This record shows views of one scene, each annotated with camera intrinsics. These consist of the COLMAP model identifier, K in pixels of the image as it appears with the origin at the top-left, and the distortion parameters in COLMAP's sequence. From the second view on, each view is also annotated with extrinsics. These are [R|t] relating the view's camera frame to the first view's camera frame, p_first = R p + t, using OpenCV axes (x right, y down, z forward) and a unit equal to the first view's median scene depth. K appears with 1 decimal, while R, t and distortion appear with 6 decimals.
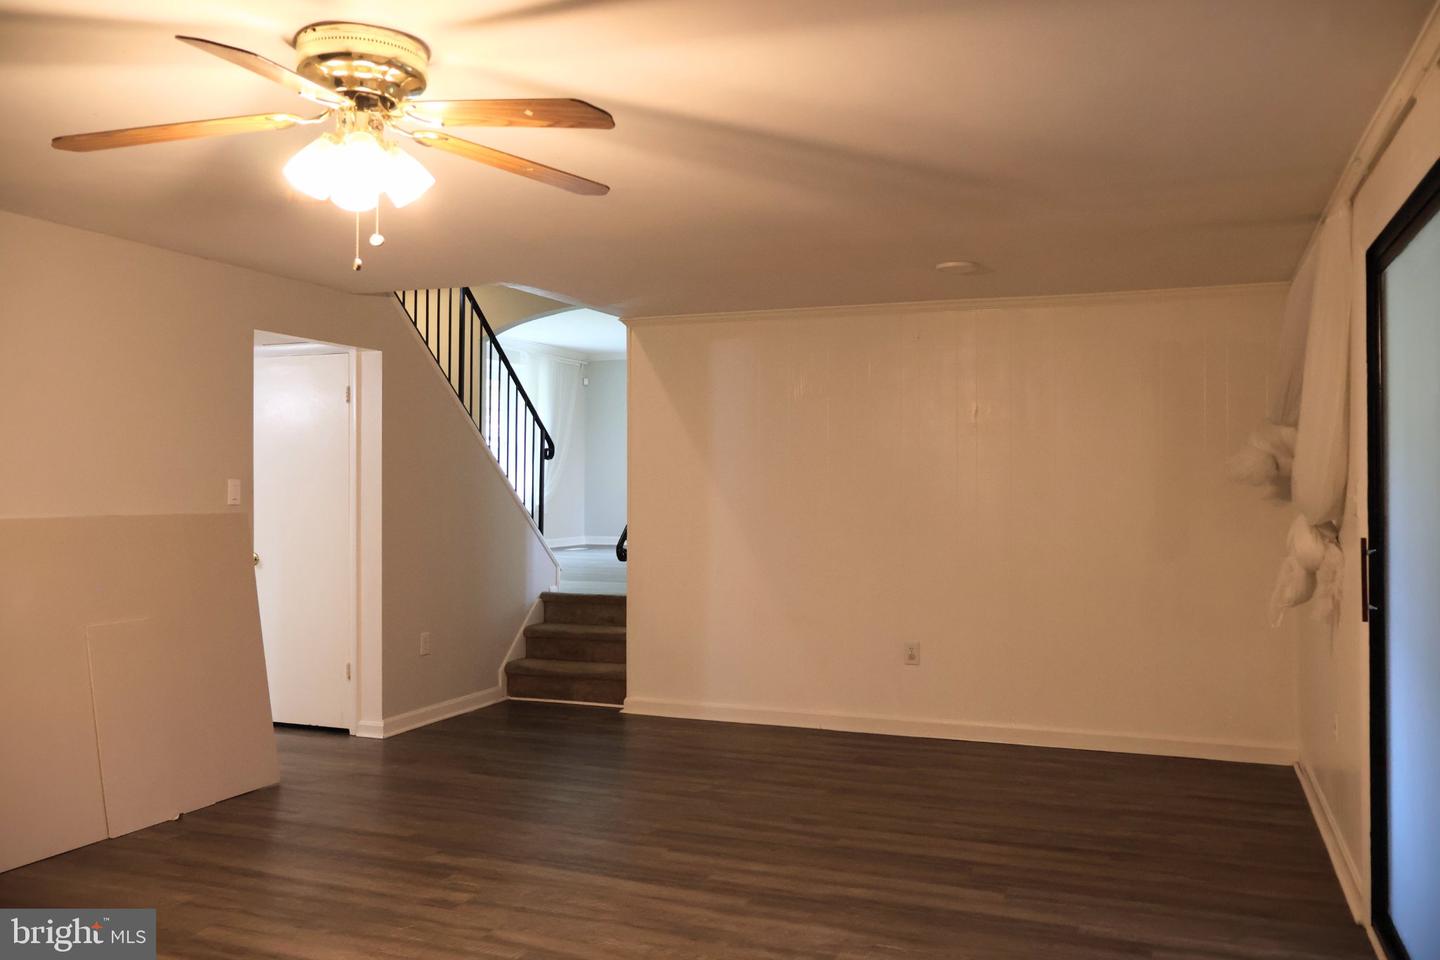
lens RADIAL K [[1196.4, 0, 721.8], [0, 1196.4, 484.8], [0, 0, 1]] dist [-0.011036, -0.007048]
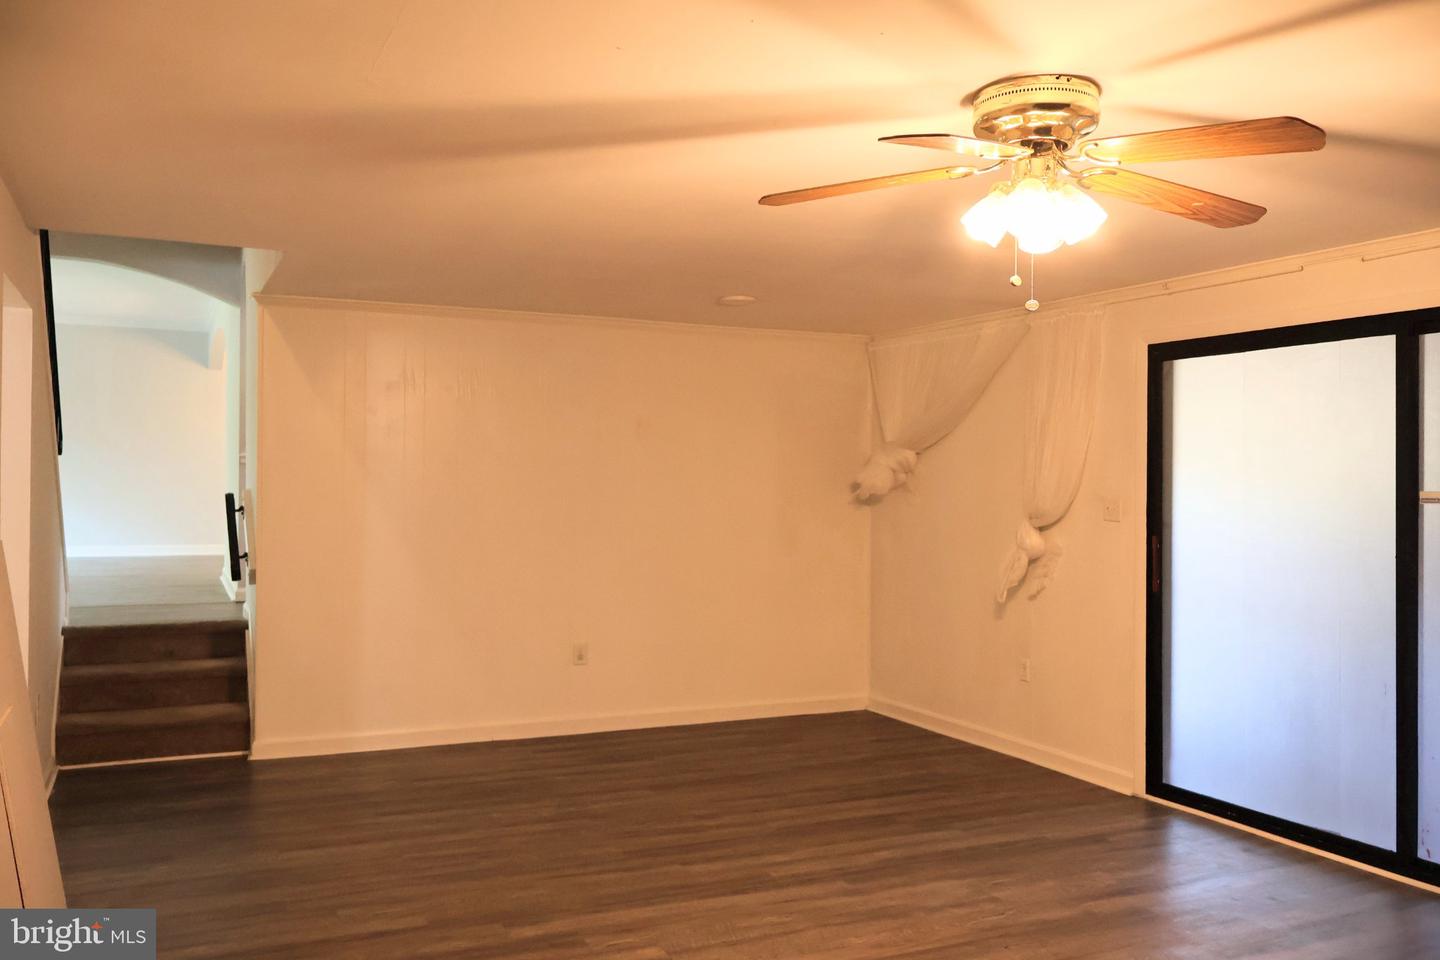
lens RADIAL K [[1196.4, 0, 722.8], [0, 1196.4, 475.3], [0, 0, 1]] dist [-0.011036, -0.007048]
pose [[0.686749, 0.008387, 0.726847, -0.788992], [-0.010213, 0.999946, -0.001889, -0.020343], [-0.726823, -0.006126, 0.686797, 0.305194]]
